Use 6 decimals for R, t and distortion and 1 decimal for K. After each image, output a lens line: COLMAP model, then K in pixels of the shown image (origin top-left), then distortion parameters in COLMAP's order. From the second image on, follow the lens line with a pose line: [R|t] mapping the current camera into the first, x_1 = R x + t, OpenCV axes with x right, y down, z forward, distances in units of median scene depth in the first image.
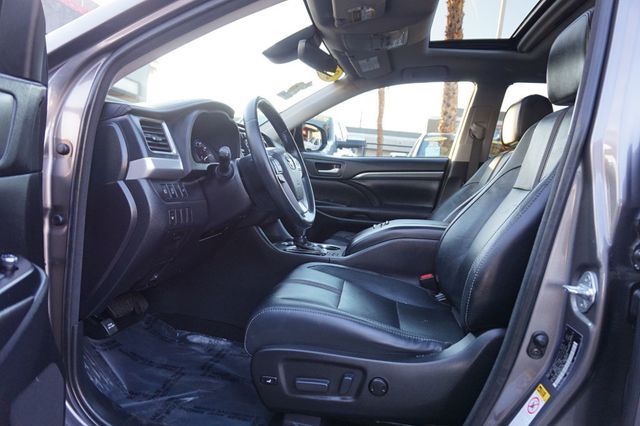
lens RADIAL K [[470.3, 0, 319.7], [0, 470.3, 213.4], [0, 0, 1]] dist [-0.042649, 0.037941]
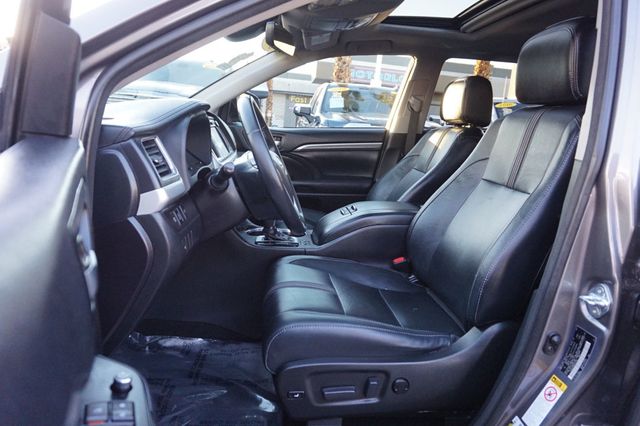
lens RADIAL K [[470.3, 0, 320.2], [0, 470.3, 211.7], [0, 0, 1]] dist [-0.042649, 0.037941]
pose [[0.962654, -0.069920, 0.261550, -0.240572], [0.032882, 0.989119, 0.143394, -0.148496], [-0.268730, -0.129439, 0.954479, 0.051127]]
